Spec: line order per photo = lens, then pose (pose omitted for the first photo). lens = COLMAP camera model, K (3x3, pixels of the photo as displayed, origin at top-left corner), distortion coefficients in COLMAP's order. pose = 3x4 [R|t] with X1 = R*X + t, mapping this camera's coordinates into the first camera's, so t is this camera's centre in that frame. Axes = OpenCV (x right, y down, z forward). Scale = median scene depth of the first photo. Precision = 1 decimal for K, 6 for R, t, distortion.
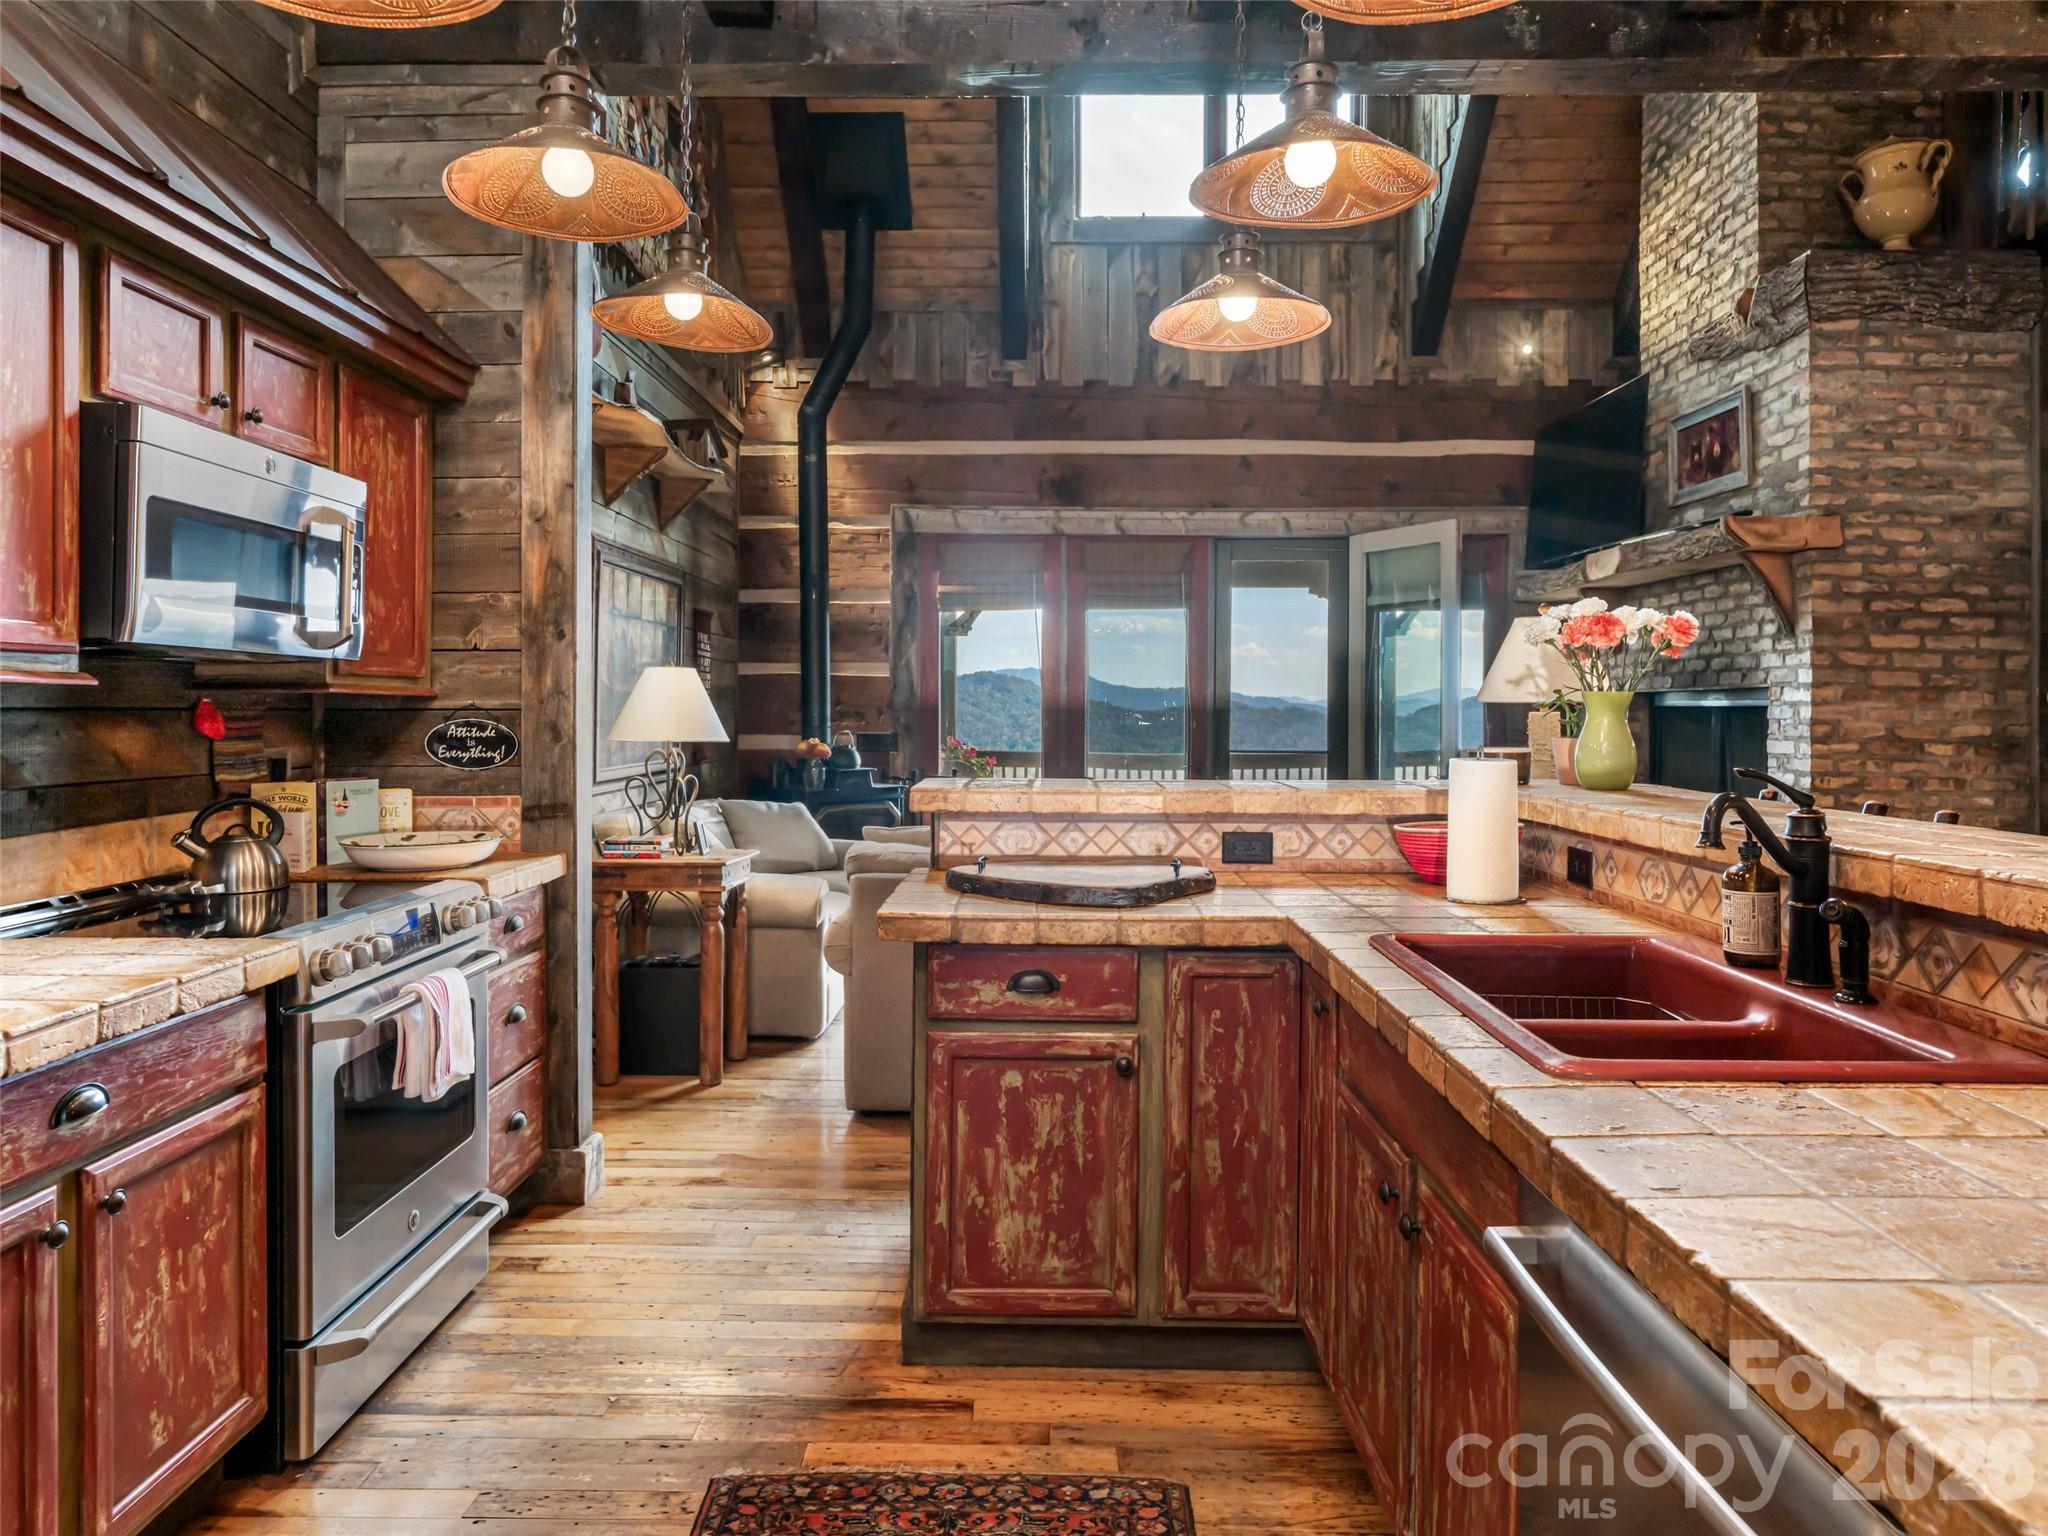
lens RADIAL K [[1274.4, 0, 1026.2], [0, 1274.4, 717.3], [0, 0, 1]] dist [0.003916, 0.000399]
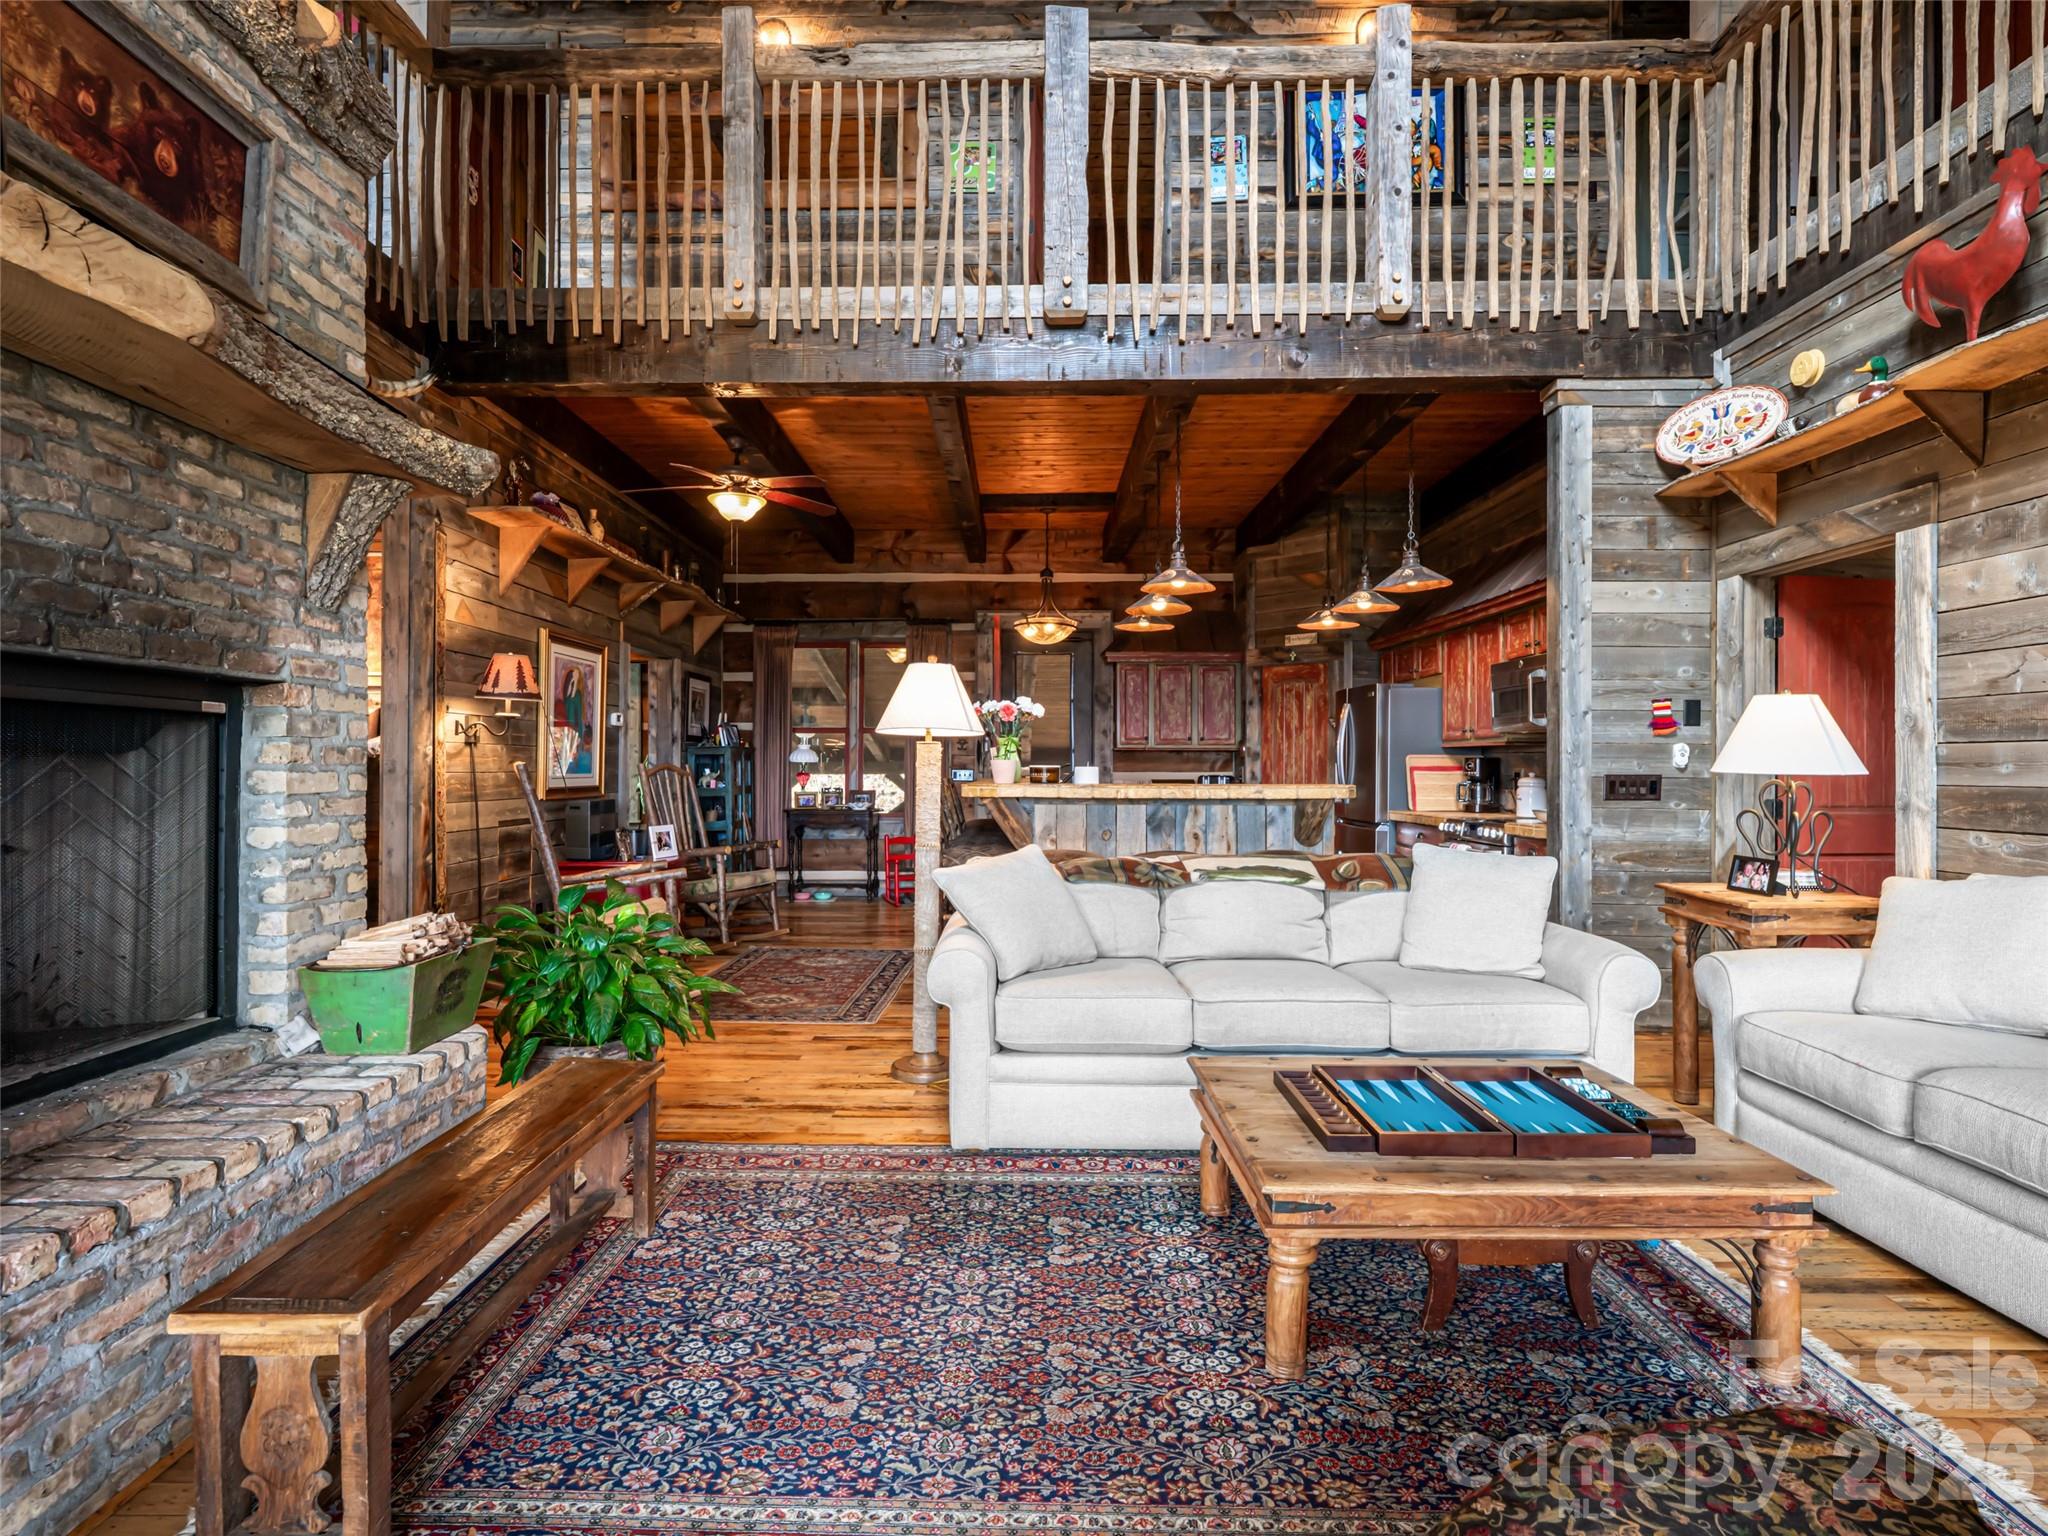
lens RADIAL K [[1055.2, 0, 1018.3], [0, 1055.2, 766.5], [0, 0, 1]] dist [-0.004982, 0.000343]
pose [[-0.999861, -0.004755, -0.015971, 0.186495], [-0.004771, 0.999988, 0.000973, 0.009517], [0.015967, 0.001049, -0.999872, 1.112821]]
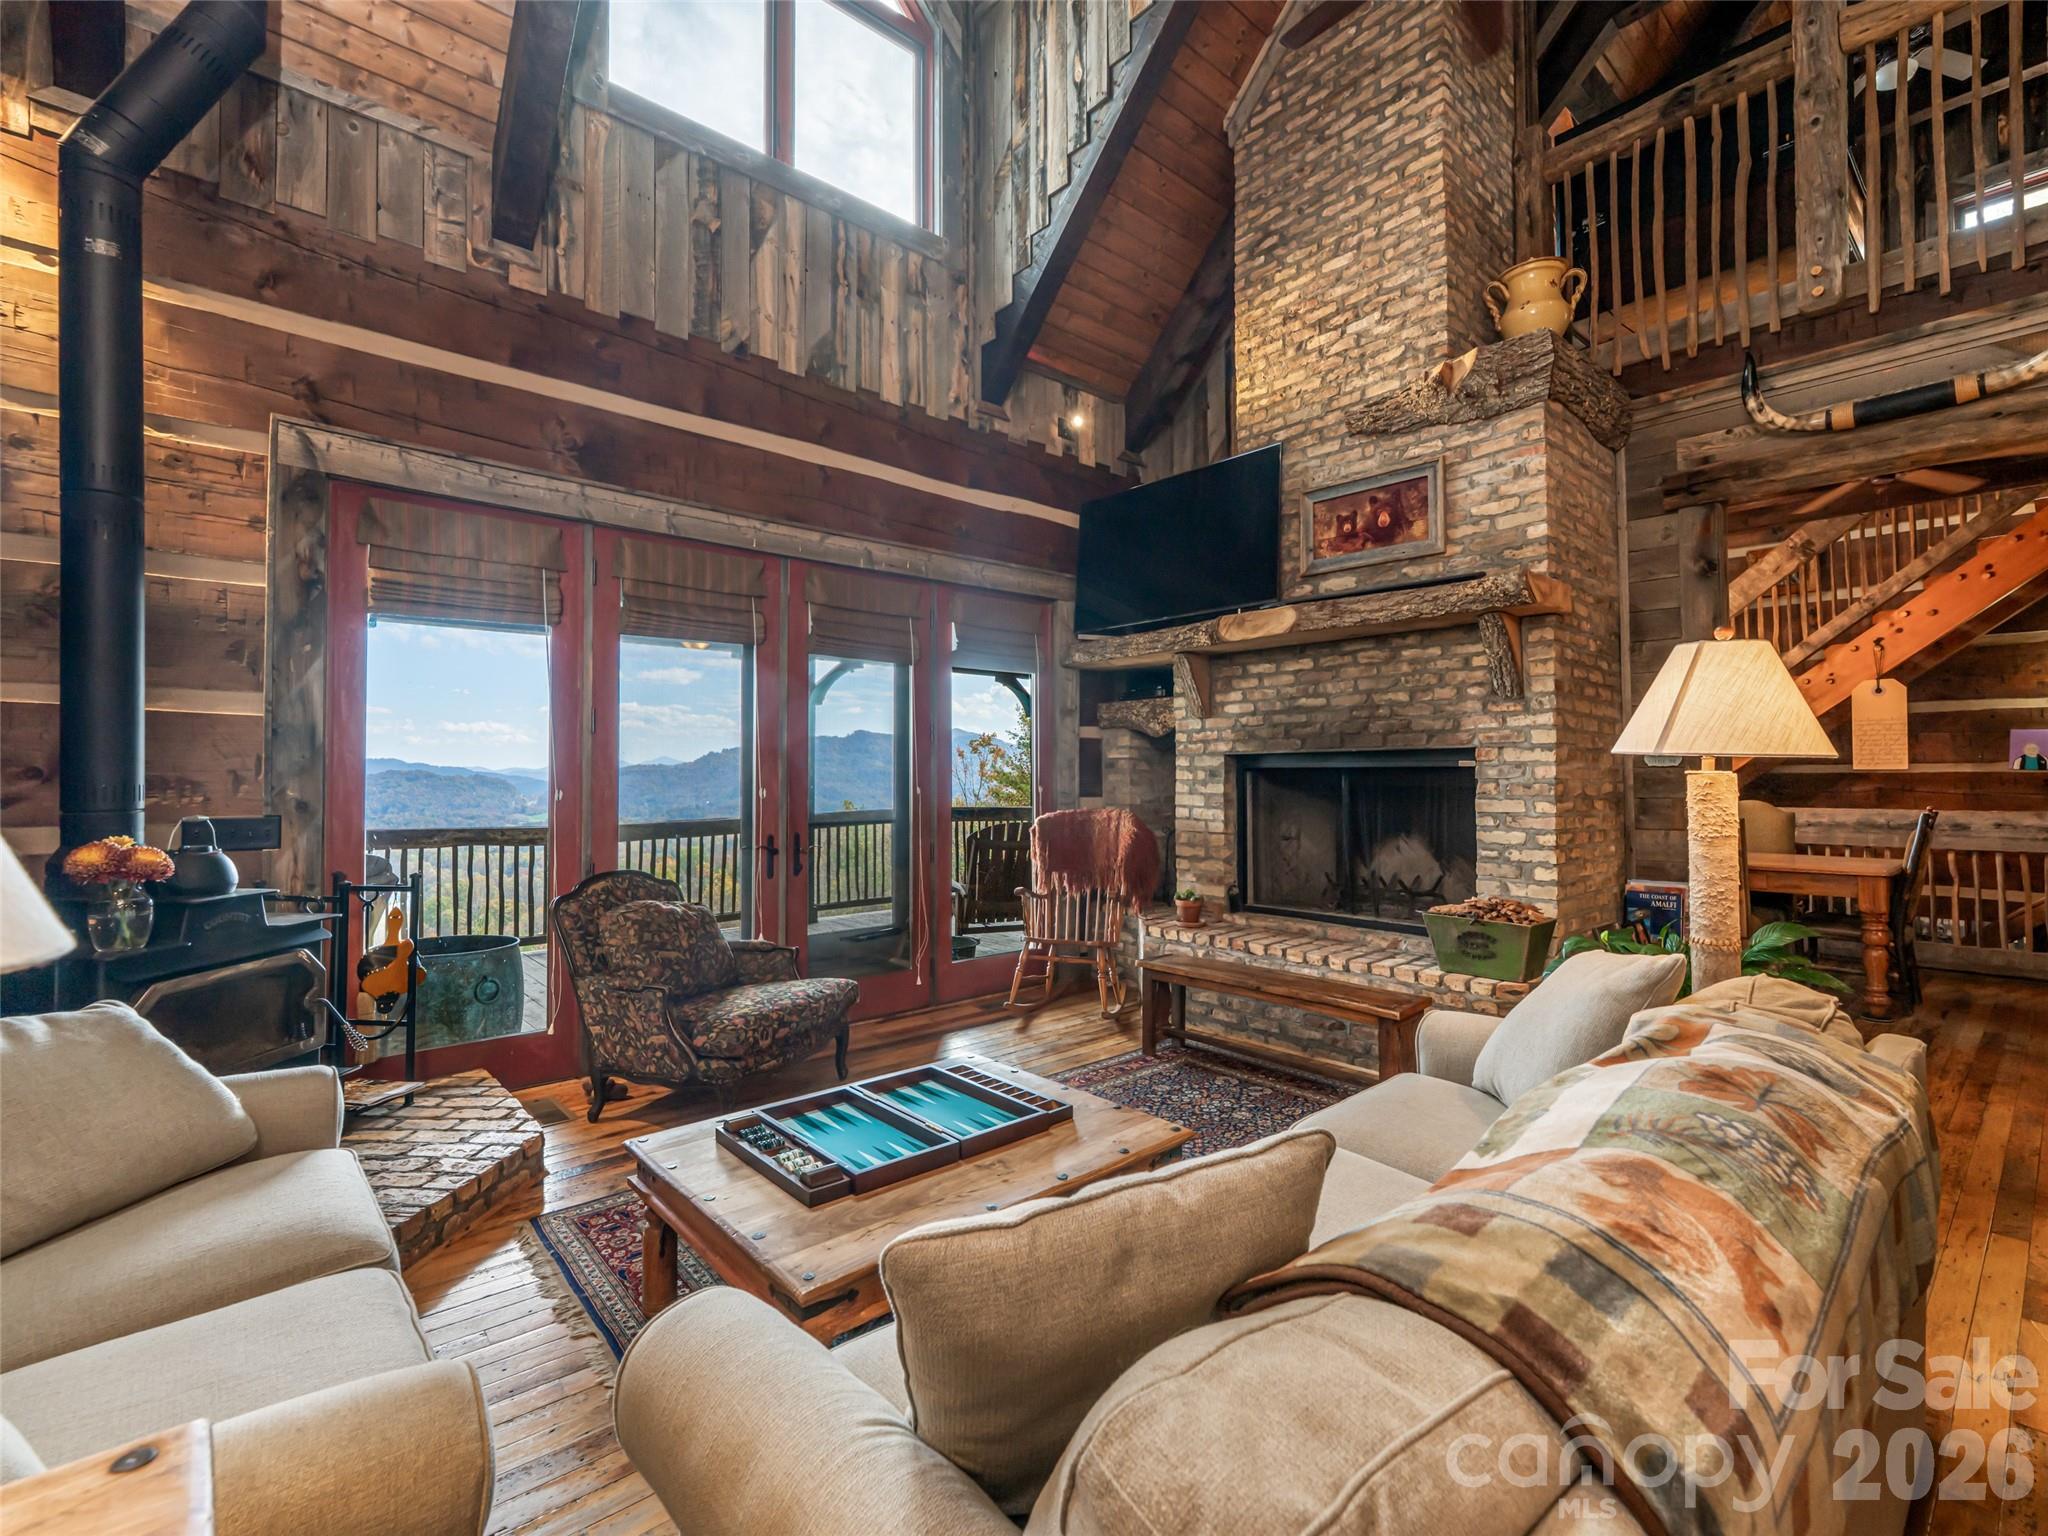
lens RADIAL K [[908.7, 0, 1008.7], [0, 908.7, 757.9], [0, 0, 1]] dist [0.001526, -0.000183]
pose [[0.746234, 0.008184, 0.665633, -0.140522], [0.008514, 0.999725, -0.021837, -0.002169], [-0.665629, 0.021963, 0.745960, 0.524849]]
